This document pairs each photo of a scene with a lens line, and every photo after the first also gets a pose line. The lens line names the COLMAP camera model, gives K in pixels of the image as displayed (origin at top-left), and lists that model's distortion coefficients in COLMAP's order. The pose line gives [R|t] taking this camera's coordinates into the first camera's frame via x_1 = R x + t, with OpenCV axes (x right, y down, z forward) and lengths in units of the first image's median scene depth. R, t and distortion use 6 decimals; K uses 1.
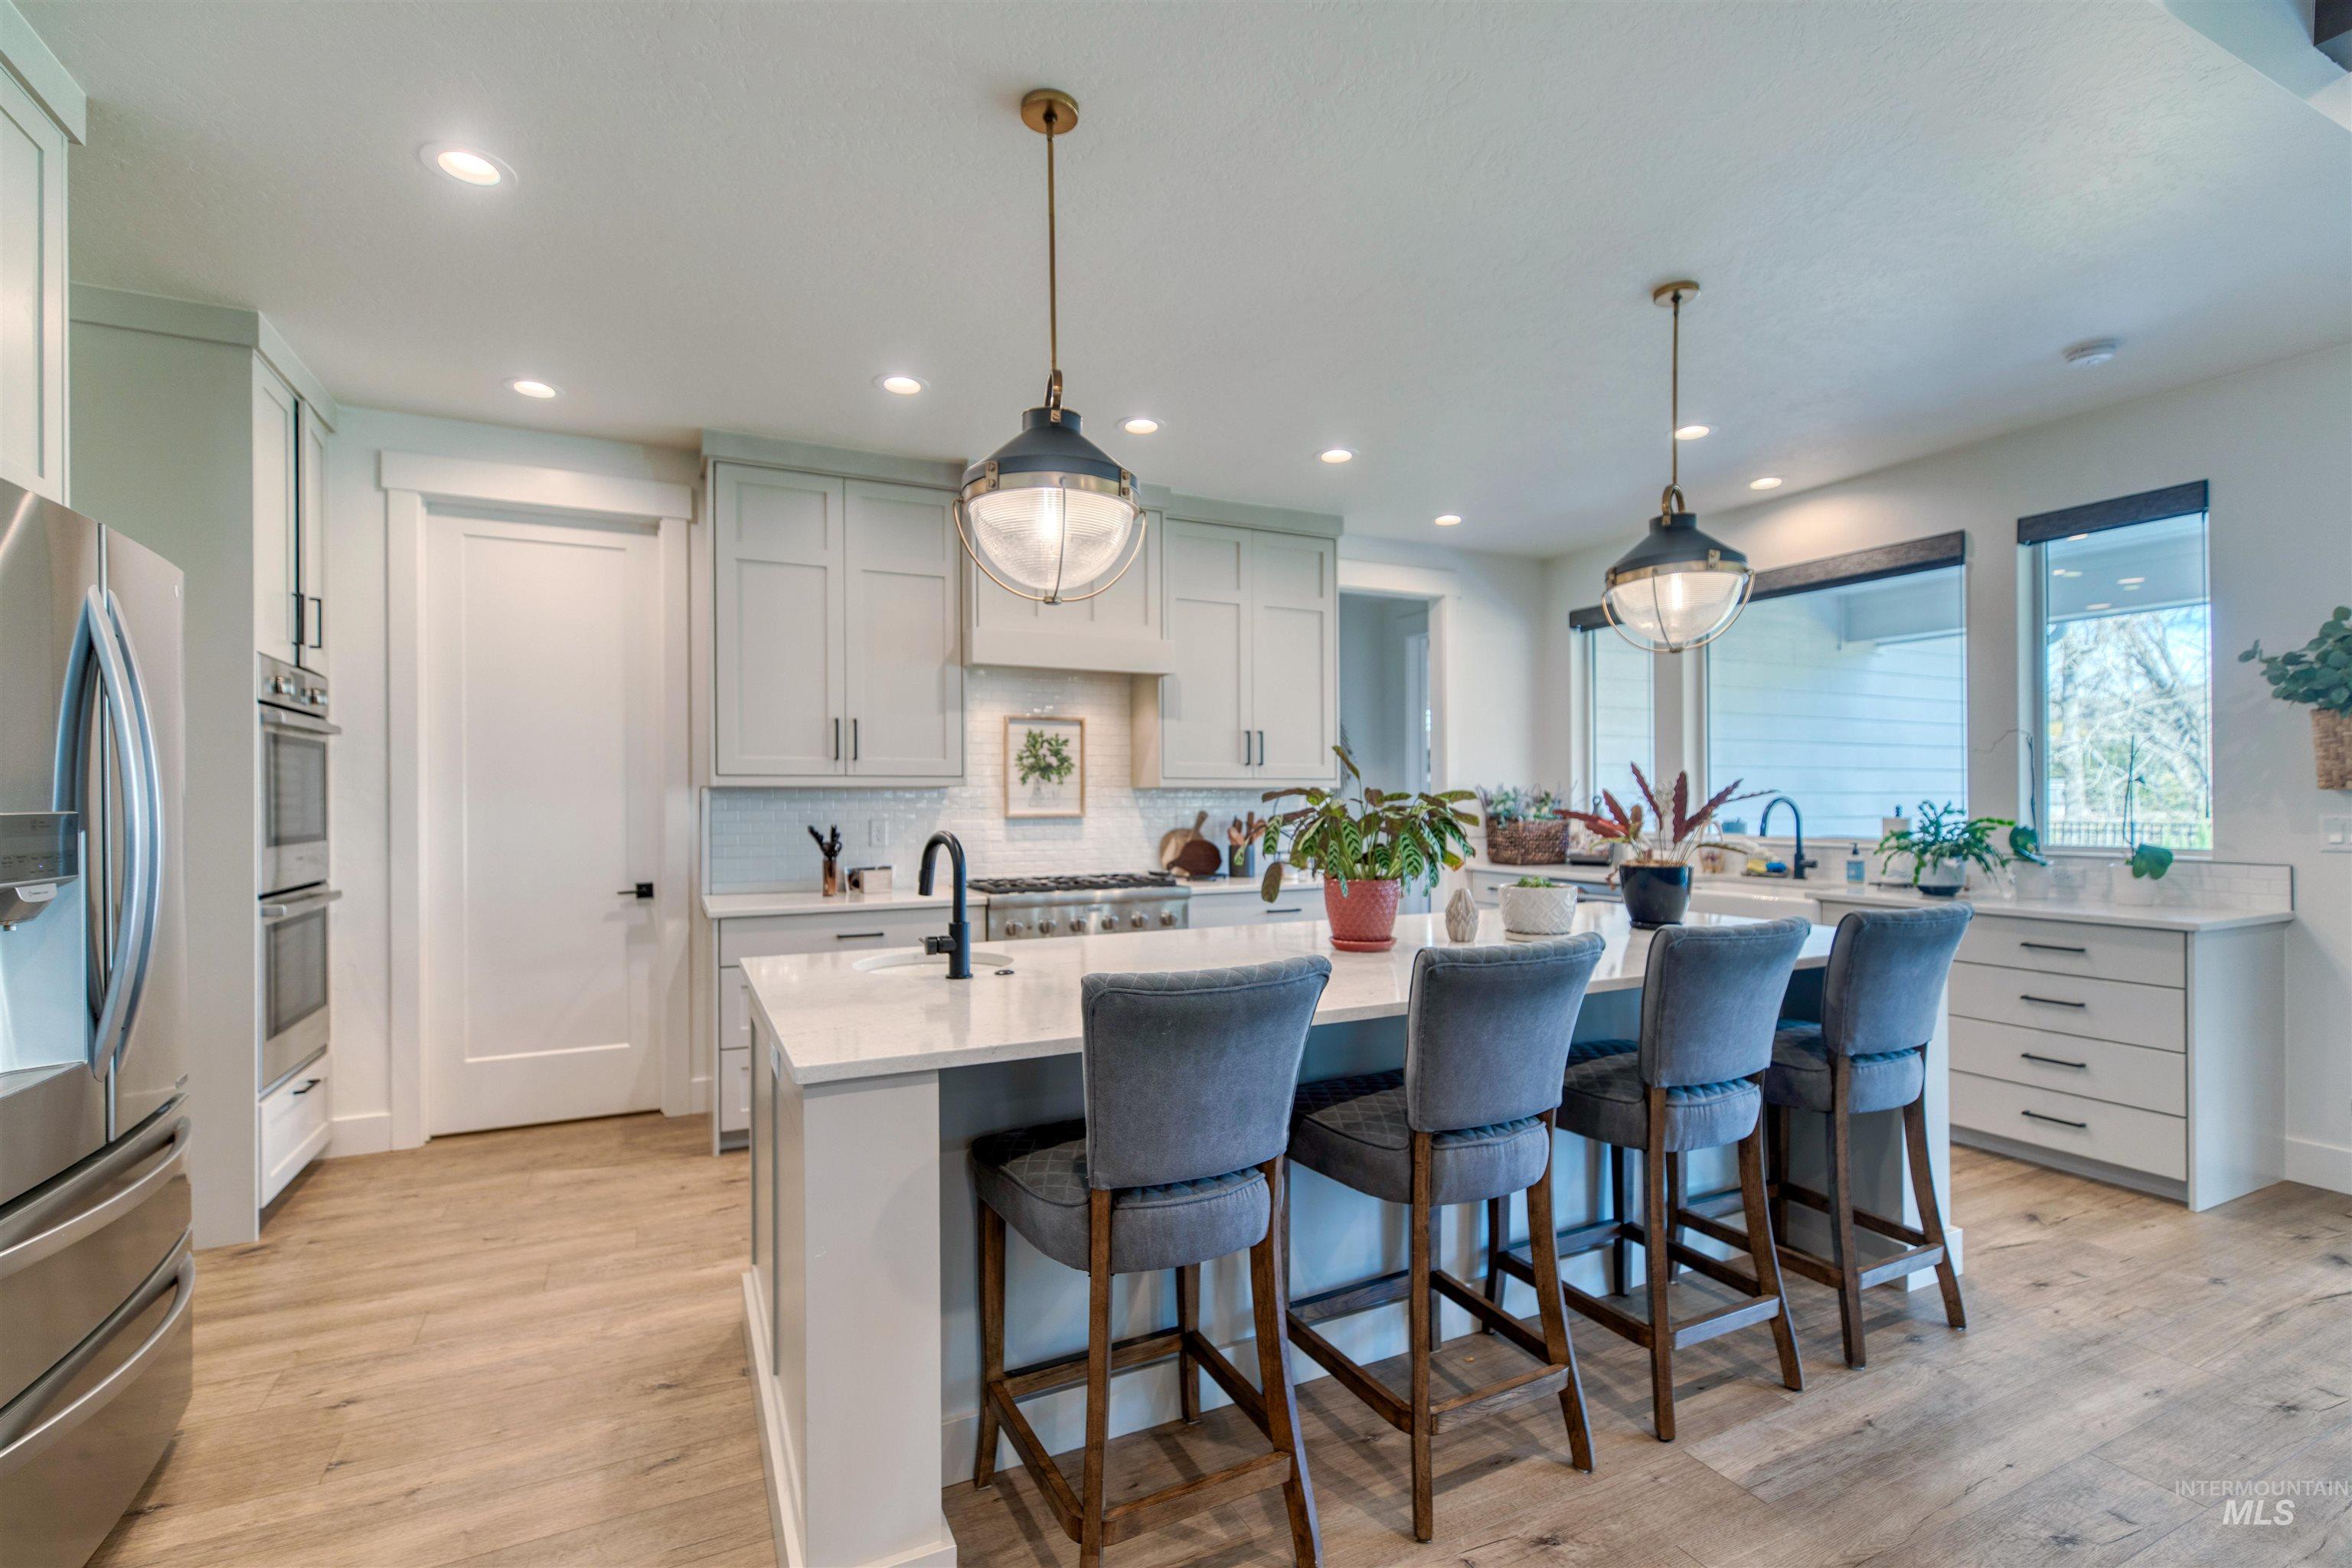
lens RADIAL K [[1054.3, 0, 1170.1], [0, 1054.3, 801.7], [0, 0, 1]] dist [0.000694, 0.000101]
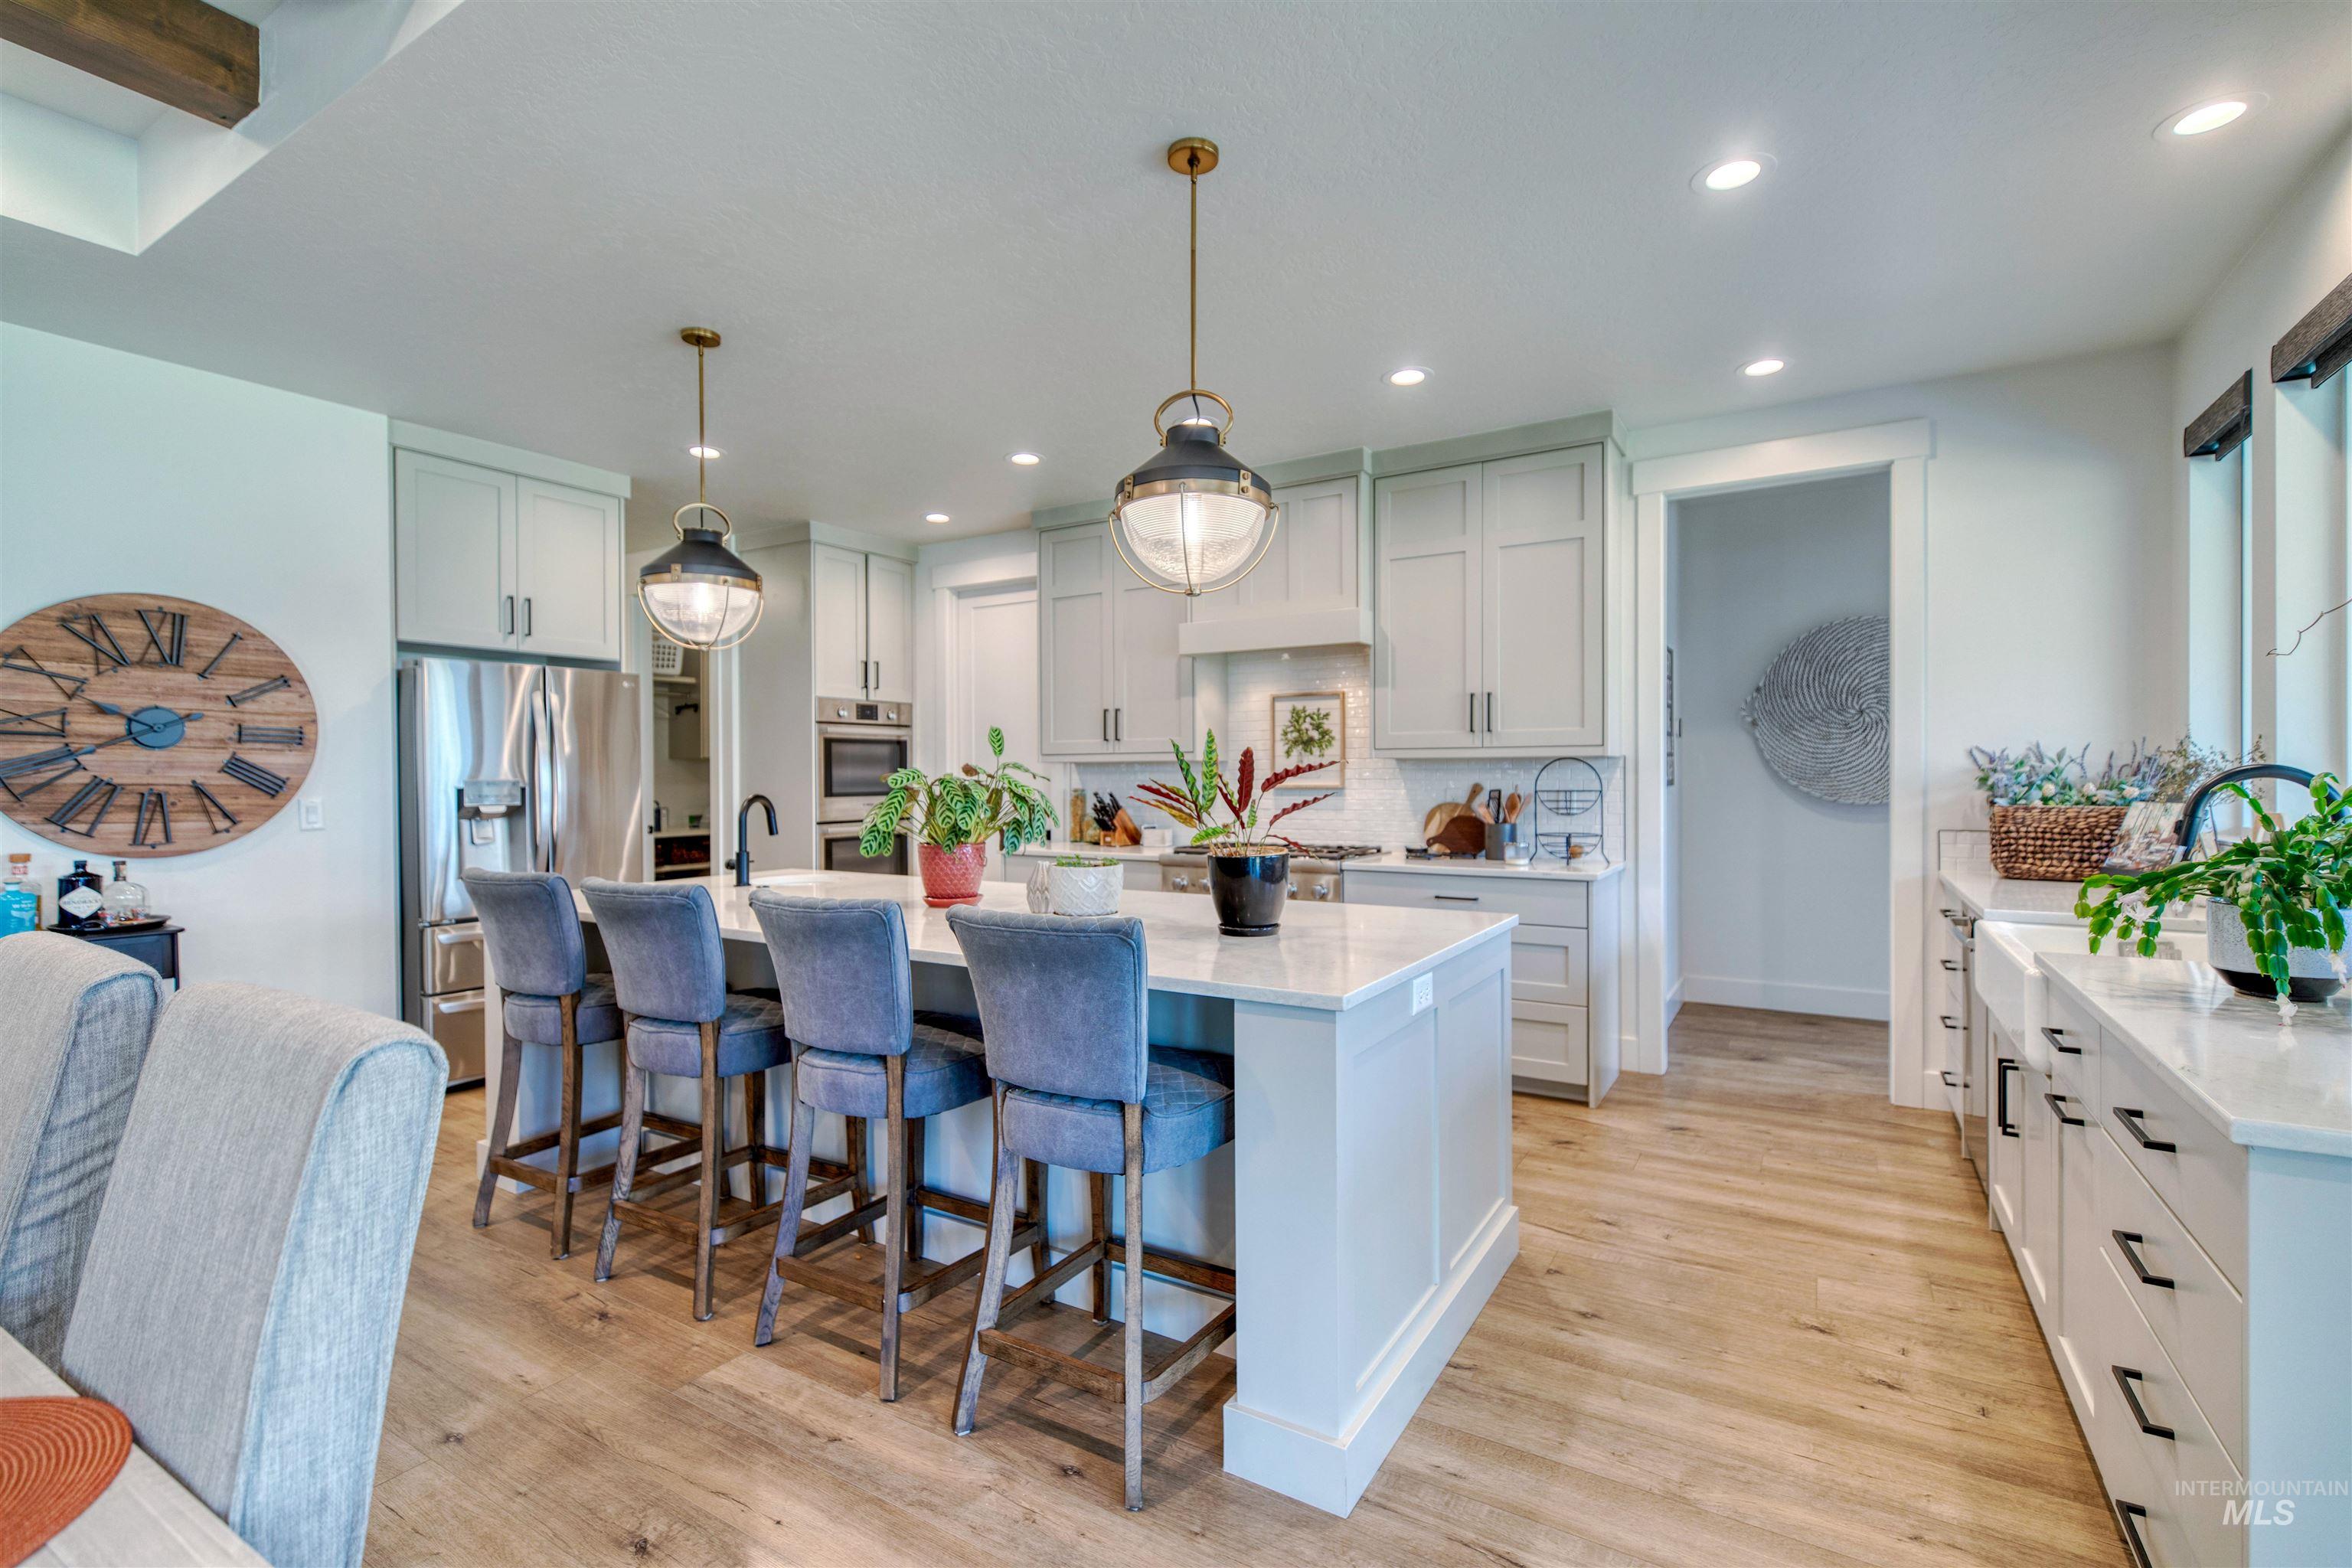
lens RADIAL K [[1049.4, 0, 1178.4], [0, 1049.4, 772.1], [0, 0, 1]] dist [0.003448, 0.000152]
pose [[0.539630, -0.000927, -0.841902, 0.877941], [0.000763, 1.000000, -0.000612, -0.001011], [0.841902, -0.000312, 0.539630, 0.411279]]
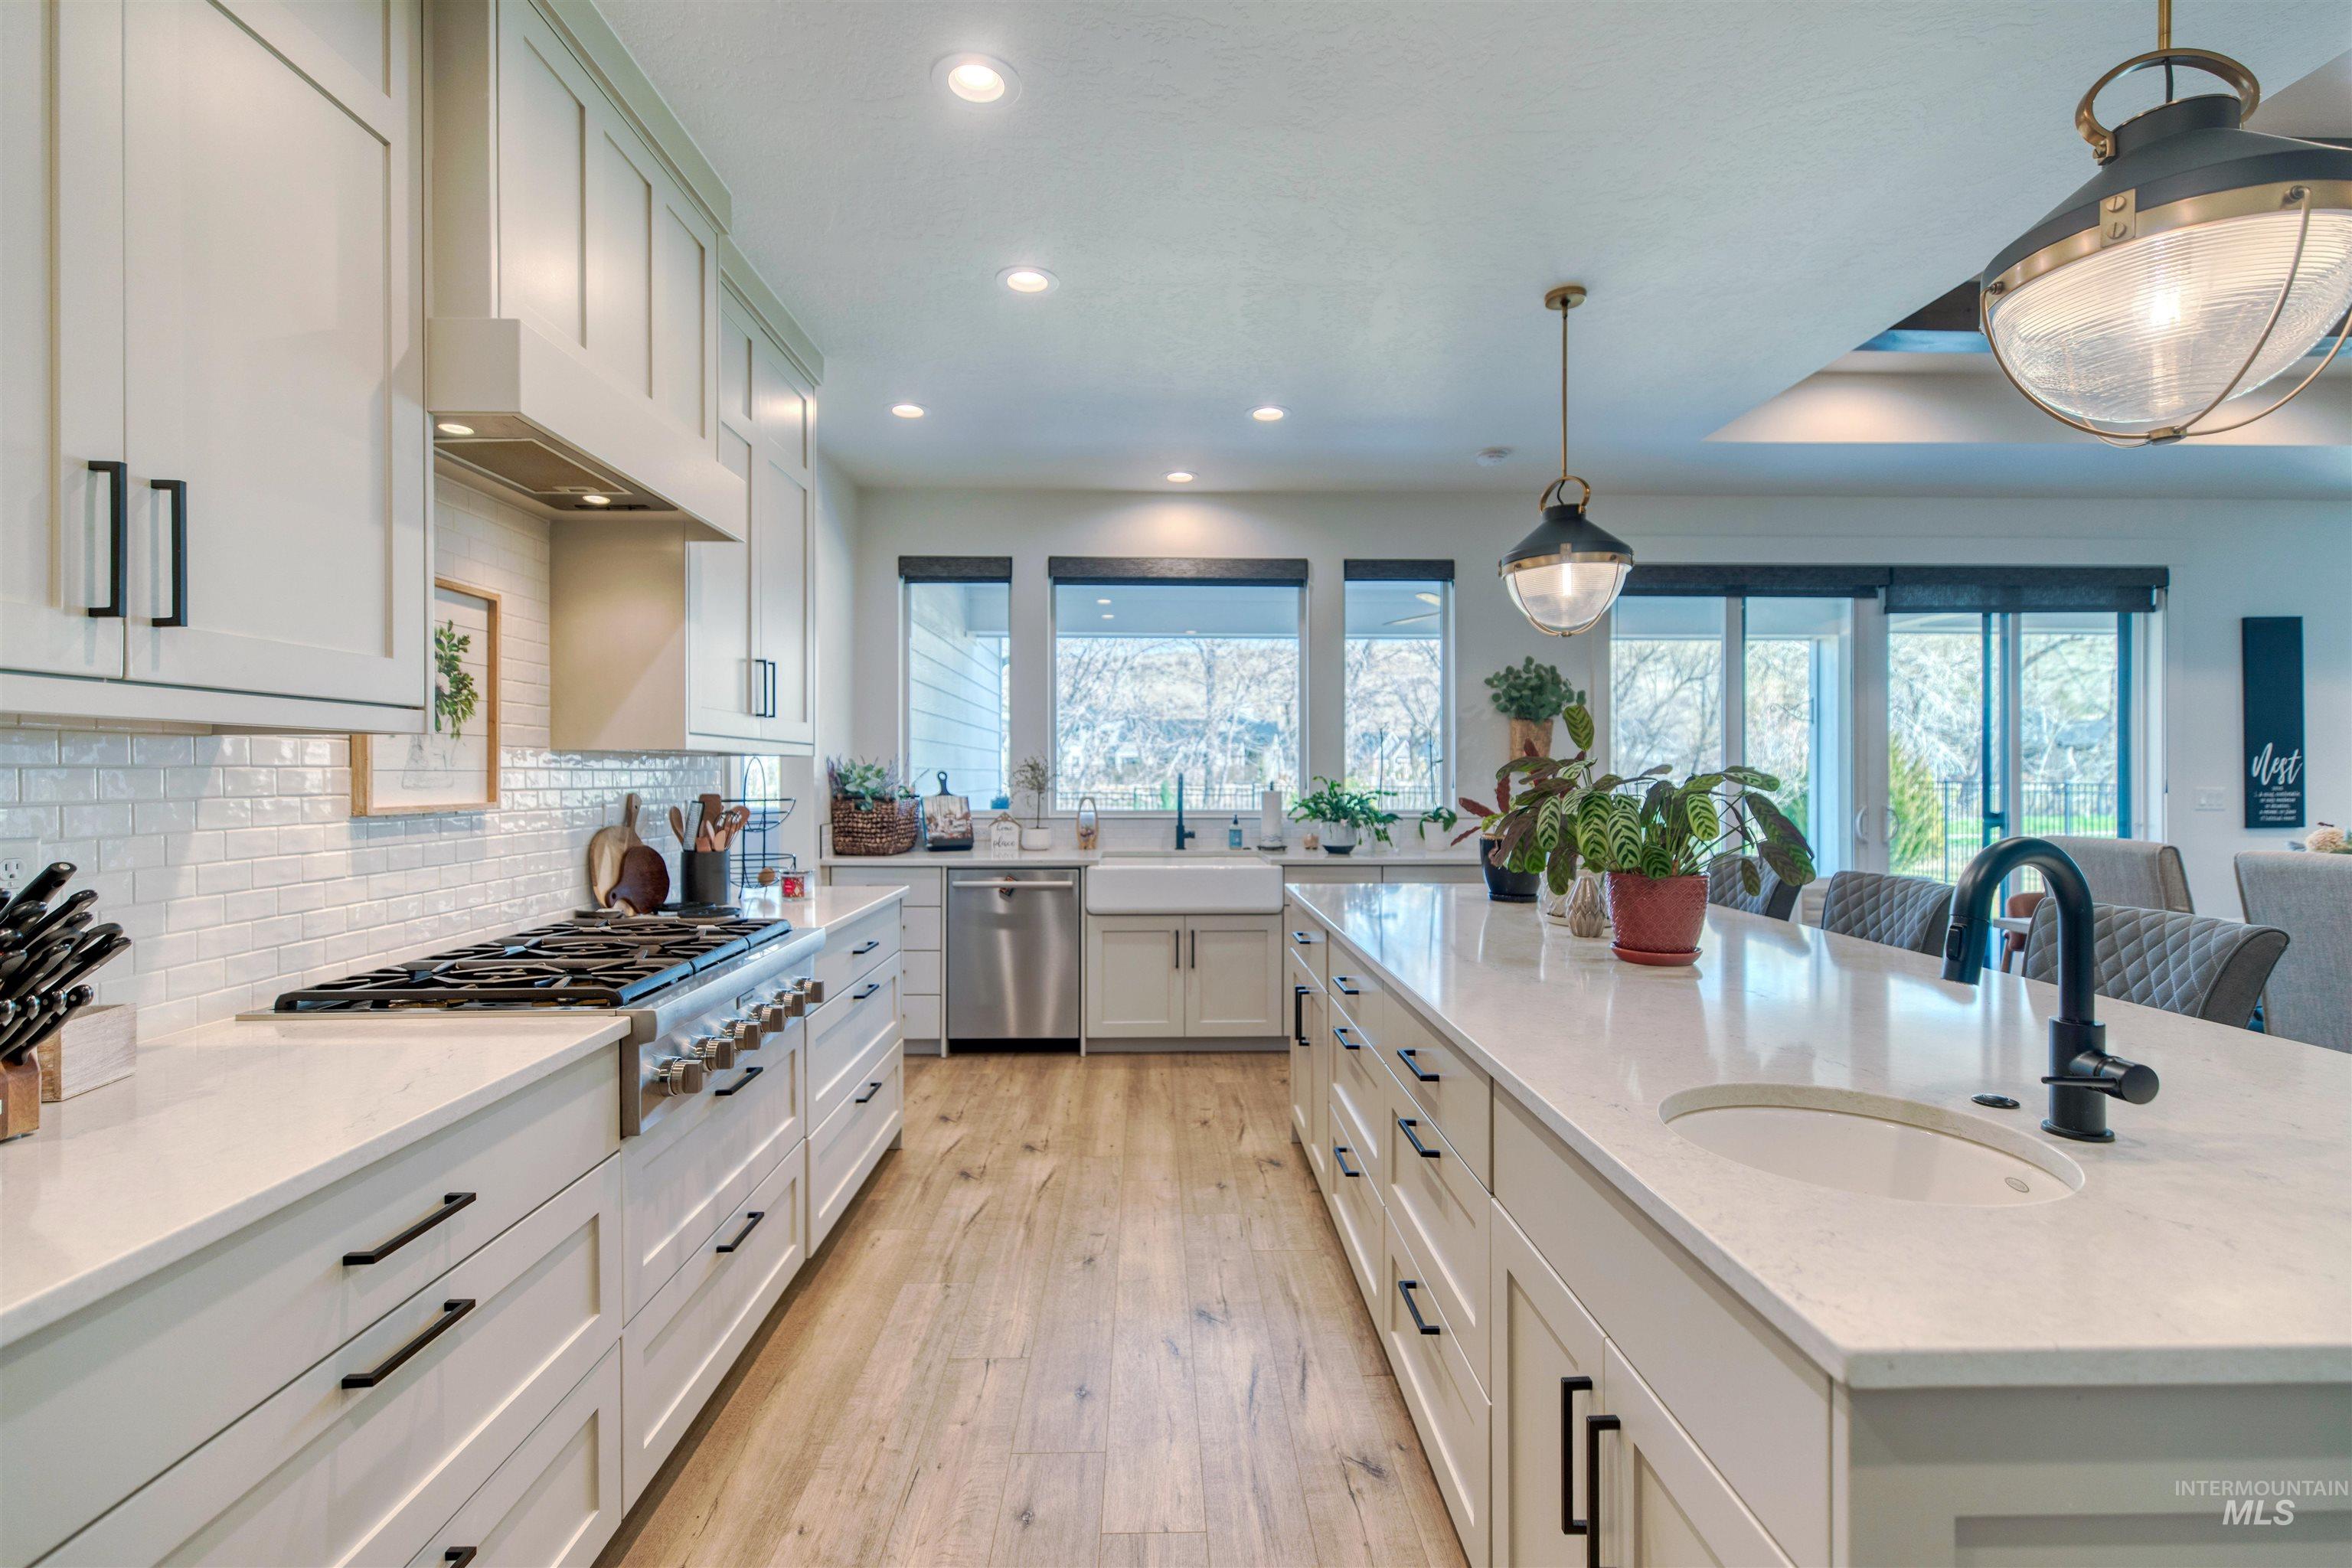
lens RADIAL K [[1049.4, 0, 1178.4], [0, 1049.4, 772.1], [0, 0, 1]] dist [0.003448, 0.000152]
pose [[0.409275, 0.005643, 0.912394, -0.483451], [0.001130, 0.999977, -0.006691, 0.001725], [-0.912410, 0.003769, 0.409259, 0.695303]]
